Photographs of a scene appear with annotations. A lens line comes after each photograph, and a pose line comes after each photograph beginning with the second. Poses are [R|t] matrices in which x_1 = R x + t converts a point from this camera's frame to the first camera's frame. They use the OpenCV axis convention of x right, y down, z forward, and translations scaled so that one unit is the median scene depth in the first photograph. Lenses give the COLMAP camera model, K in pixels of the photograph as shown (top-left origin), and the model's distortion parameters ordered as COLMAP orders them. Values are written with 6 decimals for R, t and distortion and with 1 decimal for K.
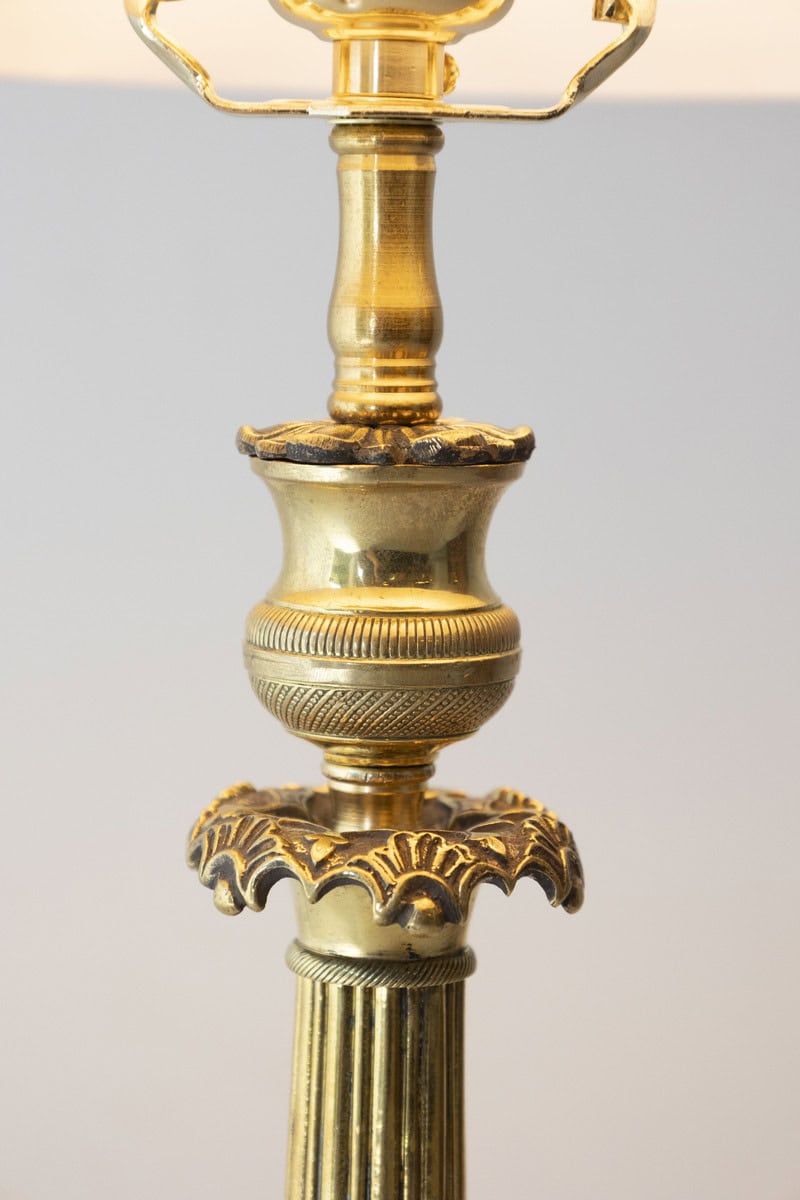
lens RADIAL K [[3033.0, 0, 400.0], [0, 3033.0, 600.0], [0, 0, 1]] dist [0.080525, 0.316202]
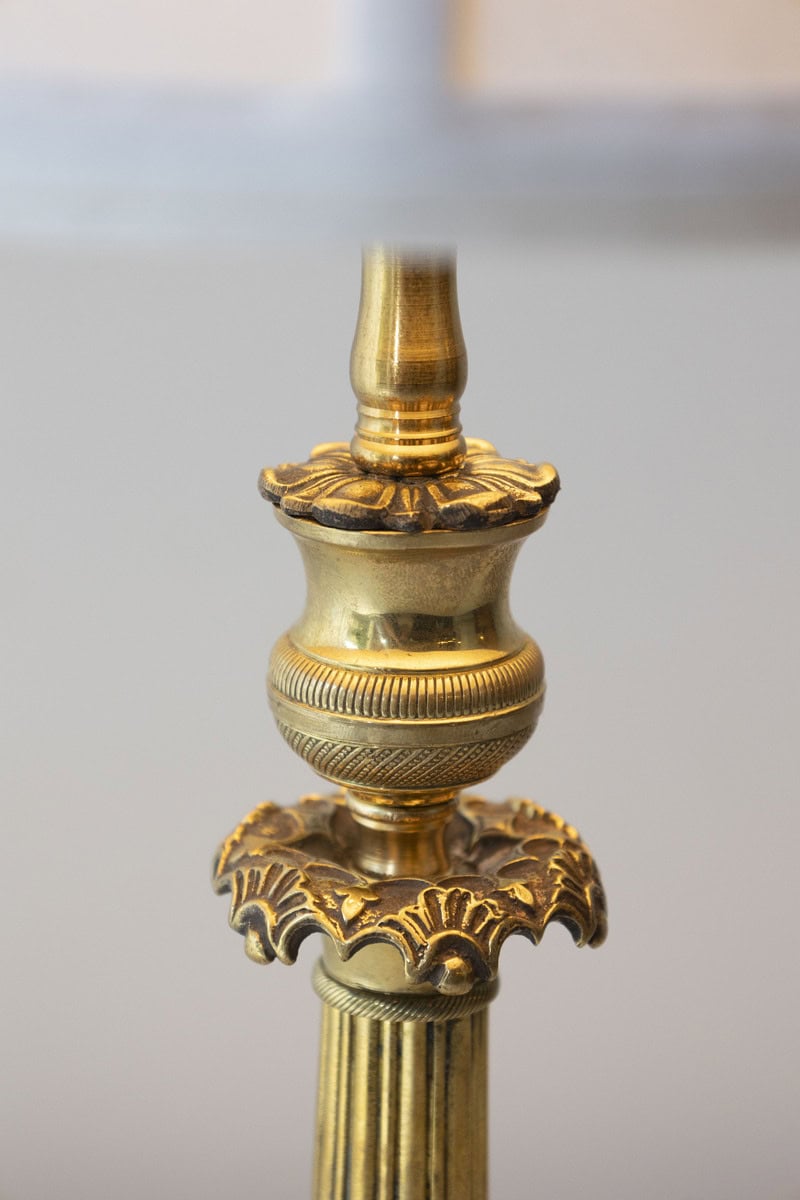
lens RADIAL K [[3033.0, 0, 400.0], [0, 3033.0, 600.0], [0, 0, 1]] dist [0.080525, 0.316202]
pose [[0.999753, -0.009872, 0.019917, -0.028595], [0.006944, 0.989836, 0.142042, -0.159539], [-0.021117, -0.141869, 0.989660, 0.014006]]
